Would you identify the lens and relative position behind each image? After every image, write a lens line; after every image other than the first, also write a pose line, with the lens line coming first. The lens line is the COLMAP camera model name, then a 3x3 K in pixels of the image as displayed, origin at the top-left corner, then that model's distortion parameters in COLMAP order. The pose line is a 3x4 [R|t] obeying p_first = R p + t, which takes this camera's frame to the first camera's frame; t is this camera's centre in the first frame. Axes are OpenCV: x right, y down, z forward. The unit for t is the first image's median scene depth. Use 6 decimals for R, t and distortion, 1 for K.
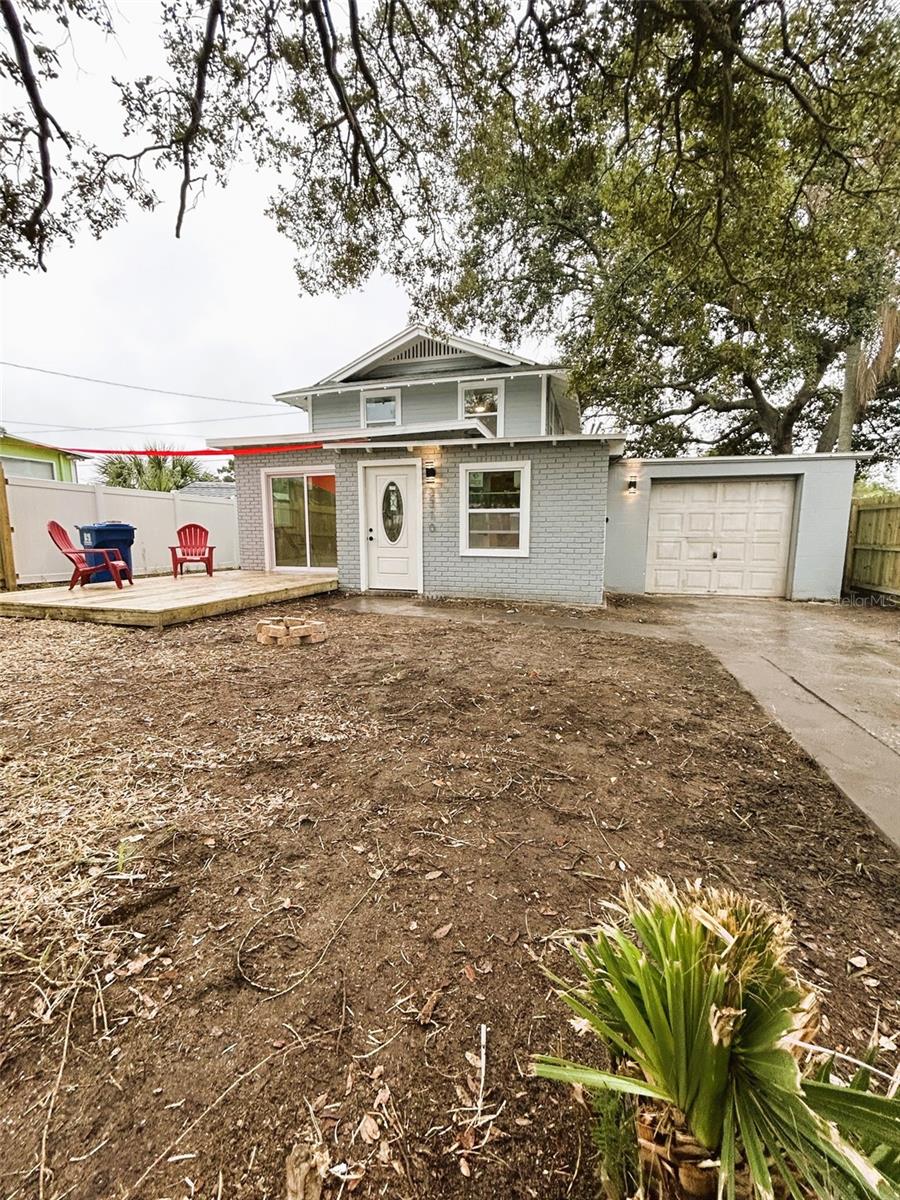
lens RADIAL K [[483.5, 0, 446.3], [0, 483.5, 598.2], [0, 0, 1]] dist [0.008562, -0.000803]
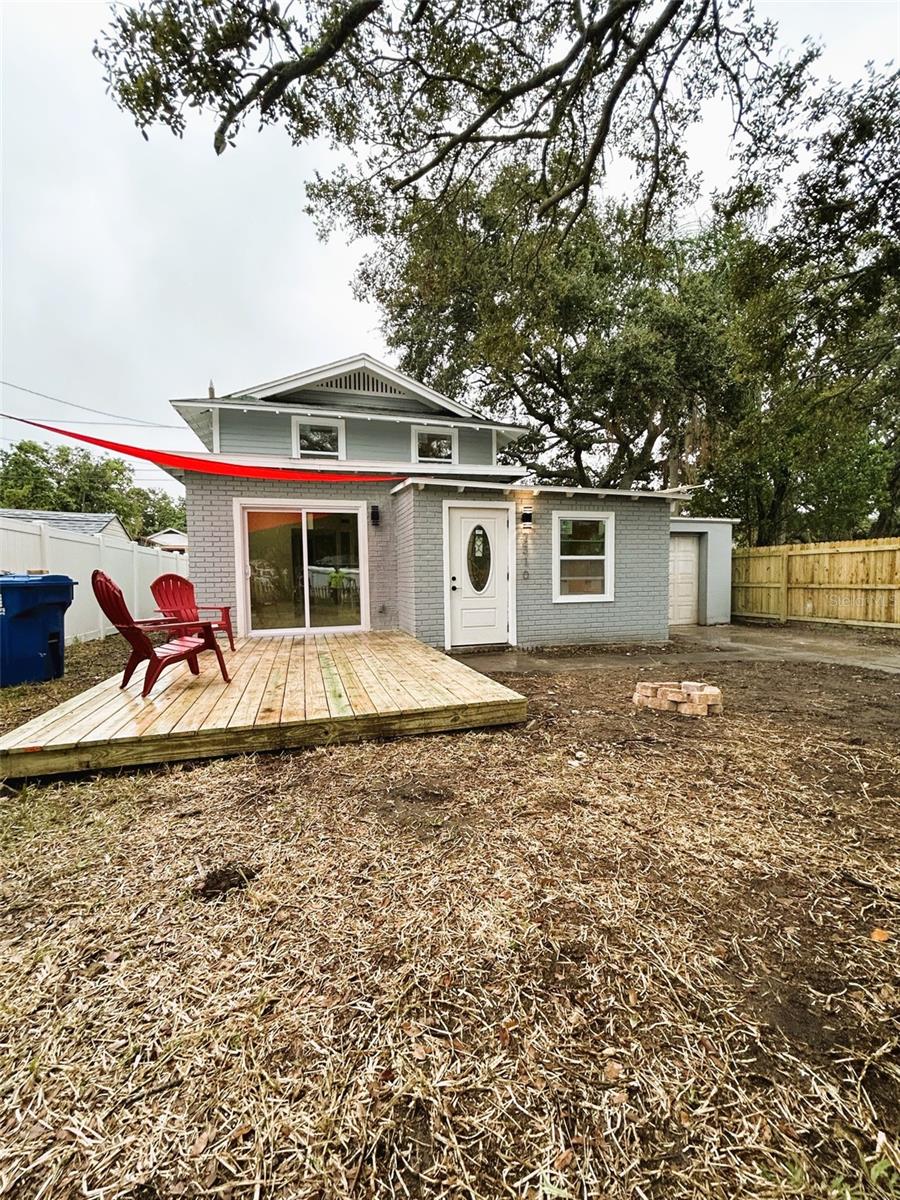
lens RADIAL K [[483.5, 0, 447.8], [0, 483.5, 601.2], [0, 0, 1]] dist [0.008562, -0.000803]
pose [[0.833920, -0.043763, 0.550148, -0.675190], [0.091058, 0.994099, -0.058949, -0.052550], [-0.544322, 0.099254, 0.832984, 0.297232]]
